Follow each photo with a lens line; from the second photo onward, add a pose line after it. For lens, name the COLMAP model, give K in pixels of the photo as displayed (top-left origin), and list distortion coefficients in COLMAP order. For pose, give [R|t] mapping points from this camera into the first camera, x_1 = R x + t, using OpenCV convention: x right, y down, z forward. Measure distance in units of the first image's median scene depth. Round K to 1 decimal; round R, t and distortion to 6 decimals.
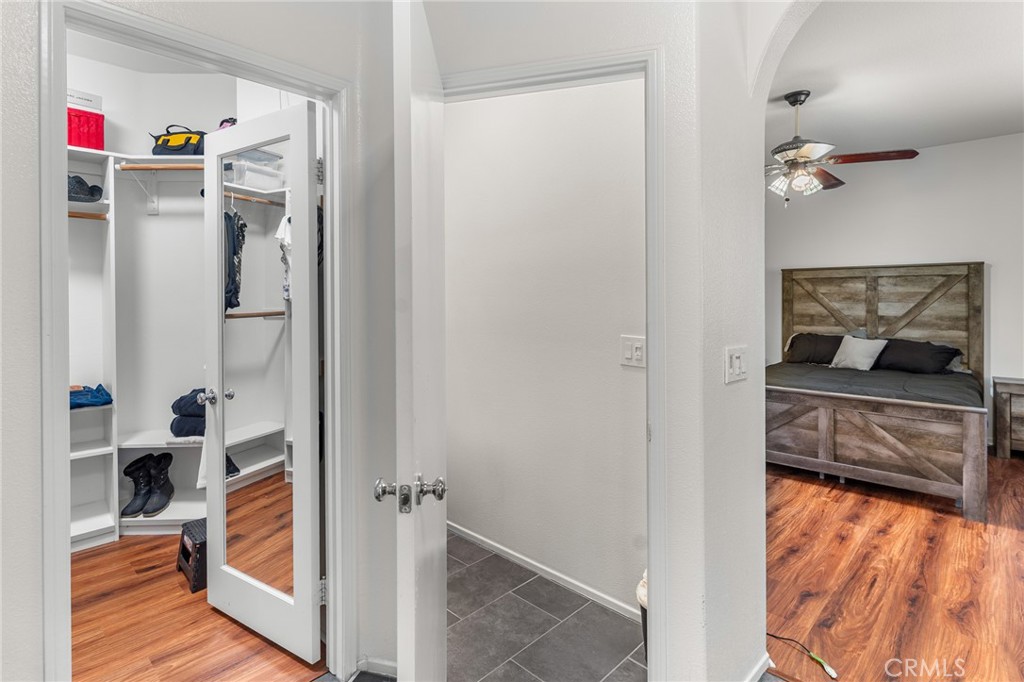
lens RADIAL K [[502.0, 0, 519.6], [0, 502.0, 302.2], [0, 0, 1]] dist [0.006741, 0.000437]
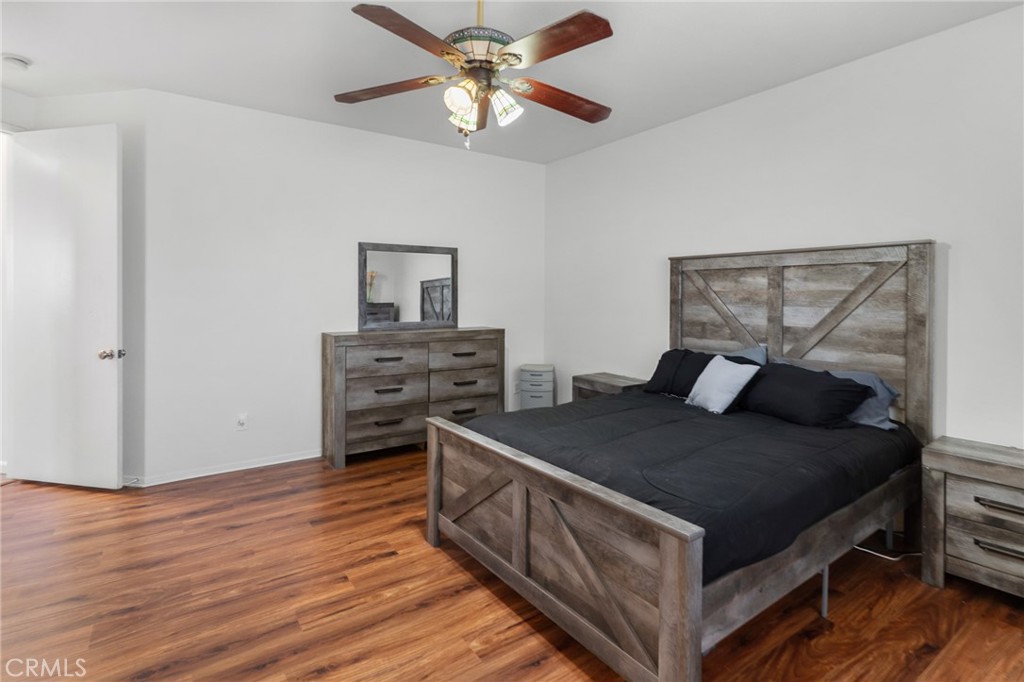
lens RADIAL K [[502.0, 0, 504.5], [0, 502.0, 301.6], [0, 0, 1]] dist [0.006741, 0.000437]
pose [[0.979897, 0.012841, -0.199091, 0.532257], [-0.012235, 0.999916, 0.004277, -0.004088], [0.199130, -0.001755, 0.979972, 0.314115]]
